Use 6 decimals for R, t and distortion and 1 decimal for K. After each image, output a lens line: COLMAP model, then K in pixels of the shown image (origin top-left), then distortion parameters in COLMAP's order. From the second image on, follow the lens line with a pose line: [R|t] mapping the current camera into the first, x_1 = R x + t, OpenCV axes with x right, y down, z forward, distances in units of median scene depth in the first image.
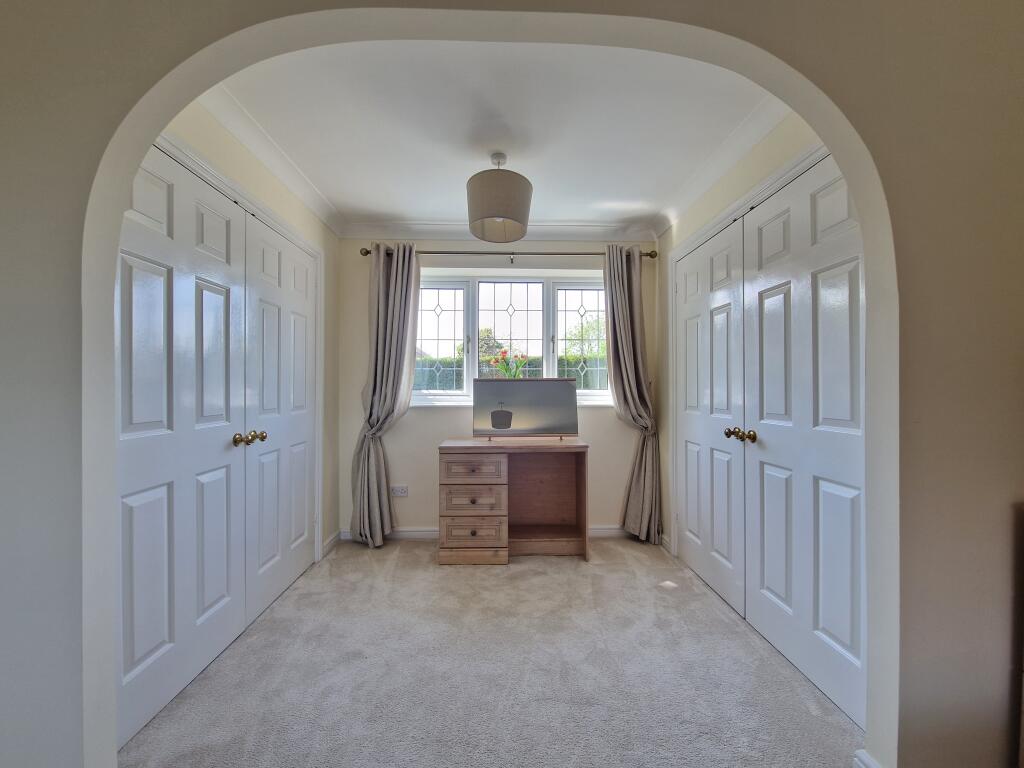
lens RADIAL K [[415.1, 0, 507.4], [0, 415.1, 386.7], [0, 0, 1]] dist [-0.001735, -0.001200]
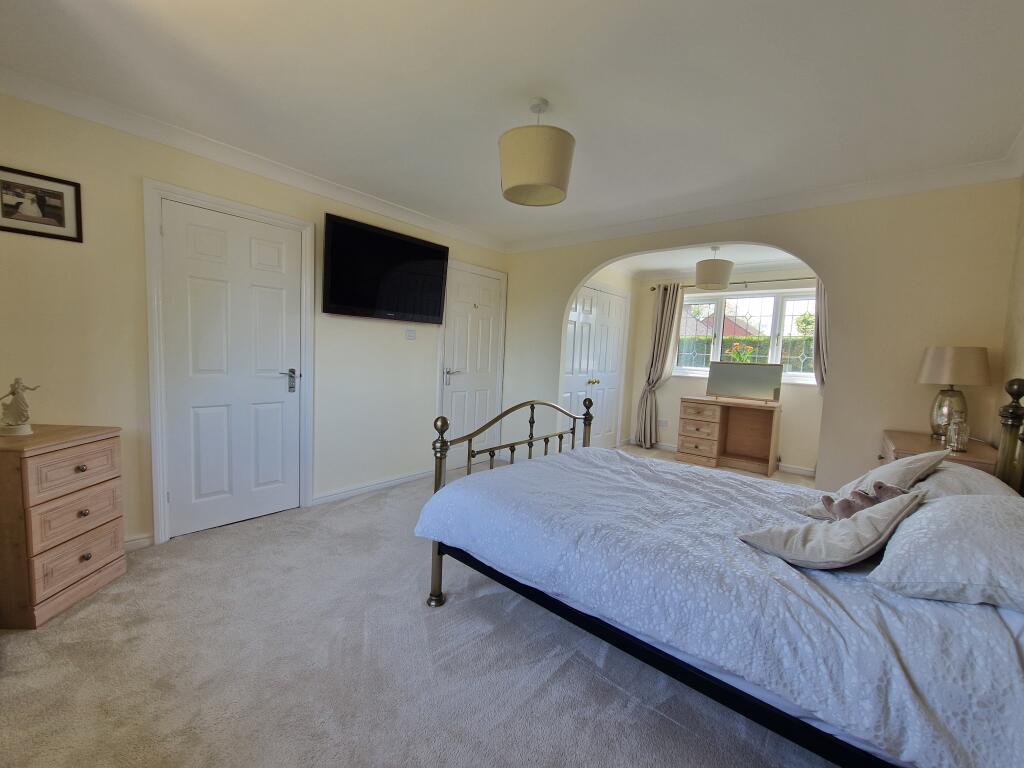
lens RADIAL K [[415.1, 0, 516.7], [0, 415.1, 390.2], [0, 0, 1]] dist [-0.001735, -0.001200]
pose [[0.753951, 0.093396, -0.650257, 0.436511], [-0.044069, 0.994803, 0.091786, -0.023309], [0.655450, -0.040546, 0.754149, -0.789960]]
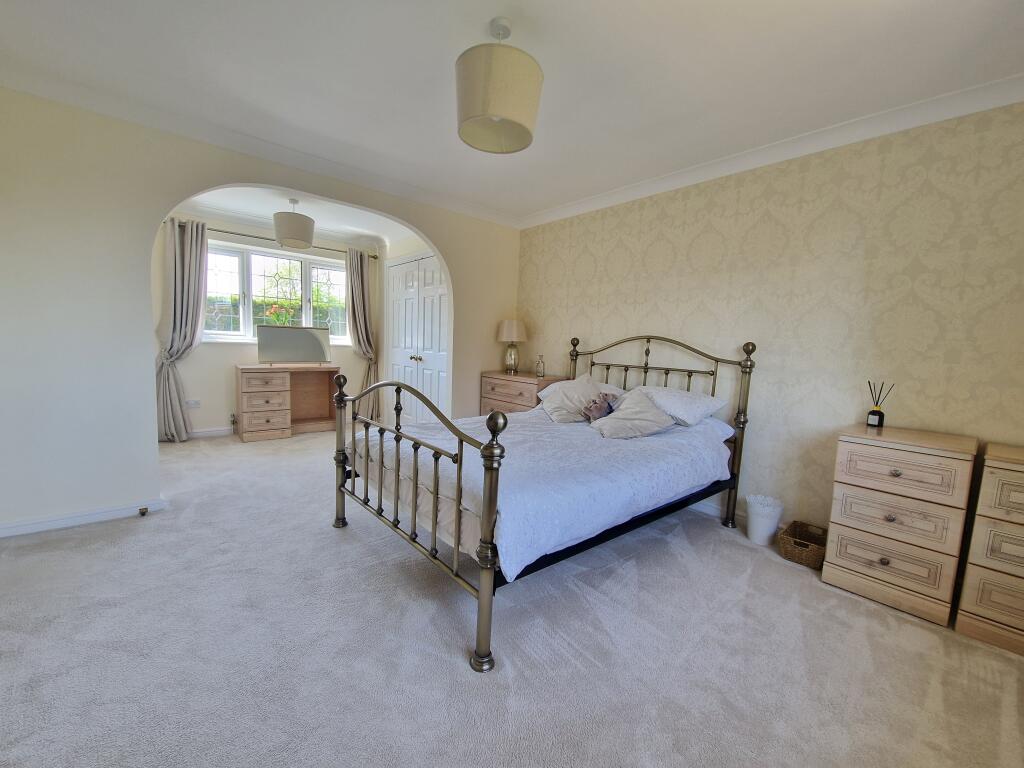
lens RADIAL K [[415.1, 0, 507.6], [0, 415.1, 387.5], [0, 0, 1]] dist [-0.001735, -0.001200]
pose [[0.774716, -0.034357, 0.631375, -0.338246], [-0.044455, 0.993092, 0.108588, 0.003602], [-0.630744, -0.112193, 0.767838, -0.743882]]
